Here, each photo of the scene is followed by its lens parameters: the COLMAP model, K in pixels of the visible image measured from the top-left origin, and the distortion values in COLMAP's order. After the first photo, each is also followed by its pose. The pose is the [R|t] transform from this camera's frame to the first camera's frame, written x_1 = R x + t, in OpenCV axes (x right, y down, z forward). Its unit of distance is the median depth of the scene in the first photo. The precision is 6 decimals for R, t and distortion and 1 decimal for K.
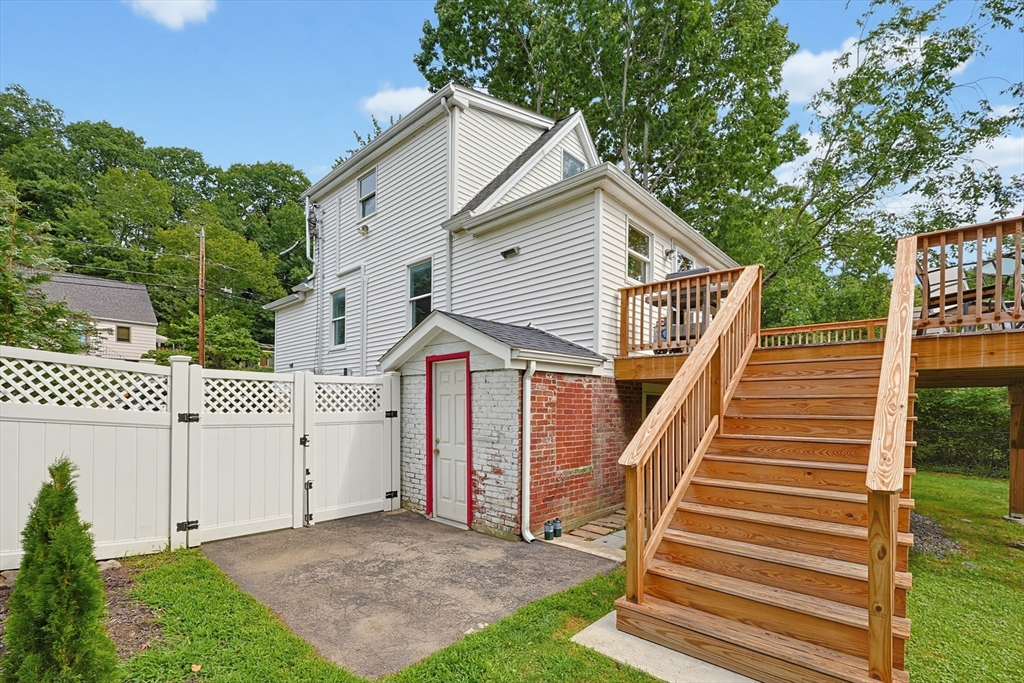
lens RADIAL K [[451.2, 0, 513.4], [0, 451.2, 419.0], [0, 0, 1]] dist [0.001354, -0.004420]
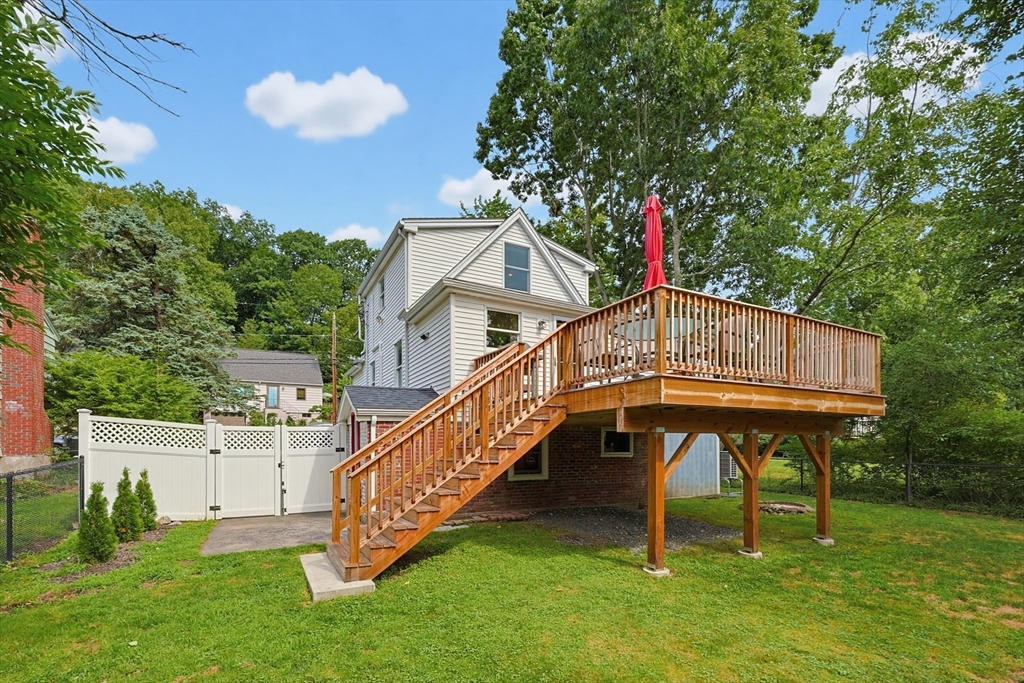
lens RADIAL K [[464.0, 0, 511.6], [0, 464.0, 449.0], [0, 0, 1]] dist [-0.002494, 0.000321]
pose [[0.942004, -0.011681, -0.335399, 0.560974], [0.004109, 0.999721, -0.023276, 0.018315], [0.335577, 0.020548, 0.941789, -0.217223]]
